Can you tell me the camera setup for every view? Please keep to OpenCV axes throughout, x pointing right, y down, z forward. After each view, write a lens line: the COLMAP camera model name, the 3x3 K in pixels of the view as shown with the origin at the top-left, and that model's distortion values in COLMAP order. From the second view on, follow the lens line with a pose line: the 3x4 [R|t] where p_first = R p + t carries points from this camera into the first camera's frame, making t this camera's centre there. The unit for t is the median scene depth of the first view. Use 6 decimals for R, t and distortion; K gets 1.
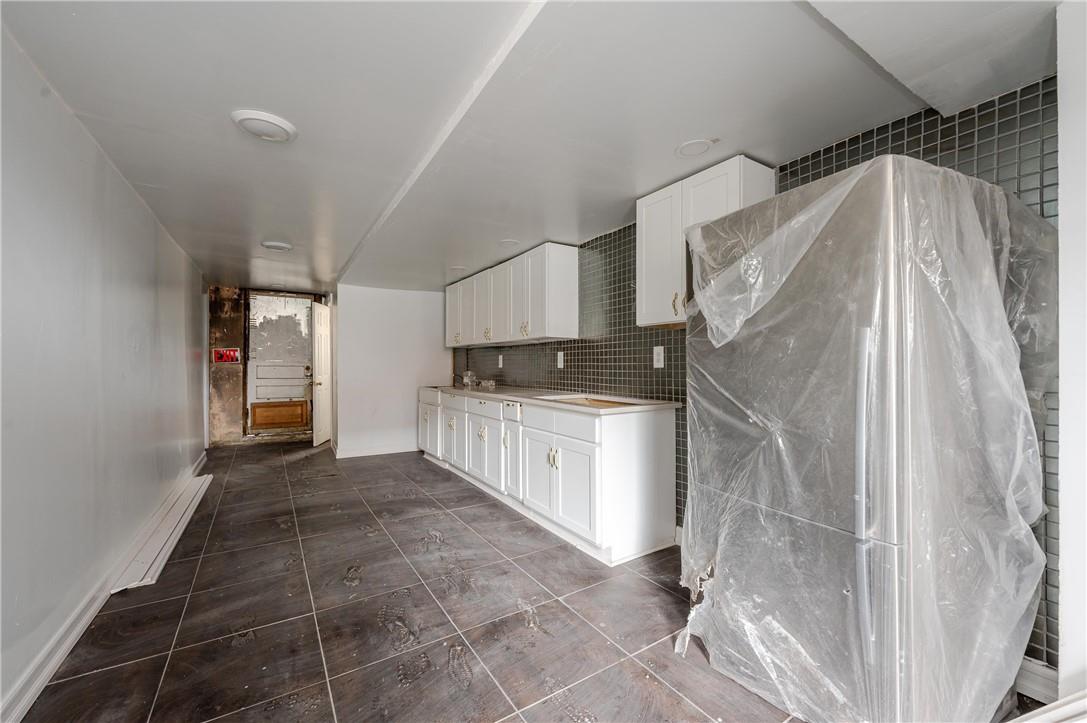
lens RADIAL K [[434.7, 0, 540.9], [0, 434.7, 362.0], [0, 0, 1]] dist [0.001782, 0.000026]
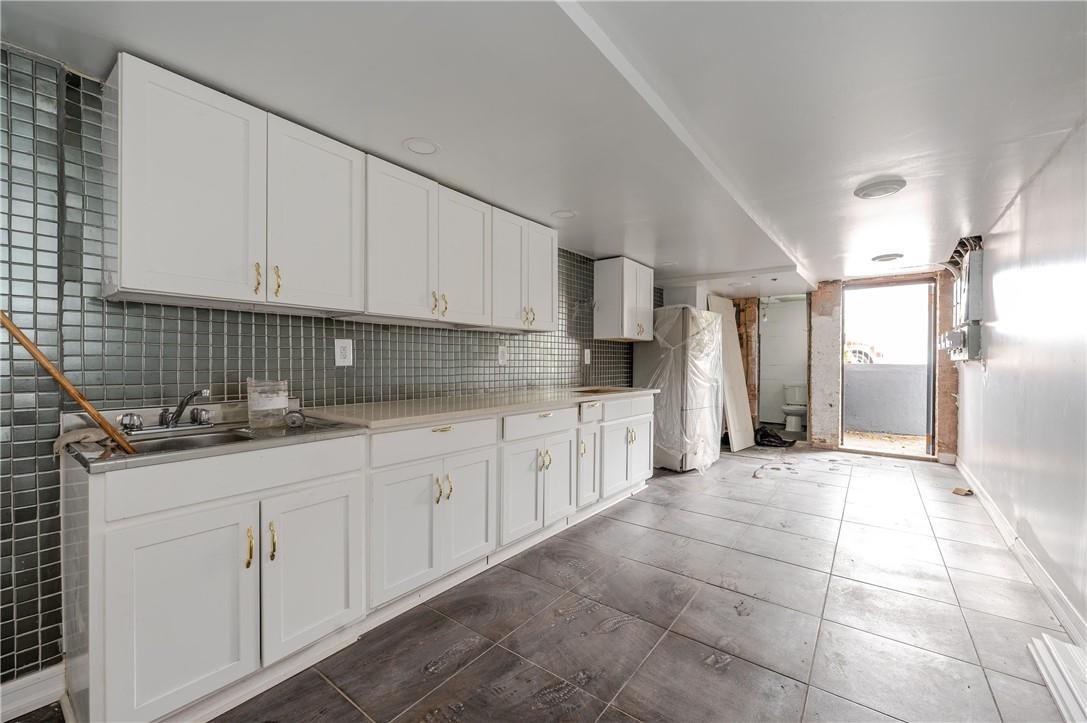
lens RADIAL K [[434.7, 0, 541.7], [0, 434.7, 363.9], [0, 0, 1]] dist [0.001782, 0.000026]
pose [[-0.354480, 0.002276, 0.935061, -0.895493], [-0.003937, 0.999985, -0.003927, 0.017691], [-0.935055, -0.005073, -0.354466, 1.432556]]
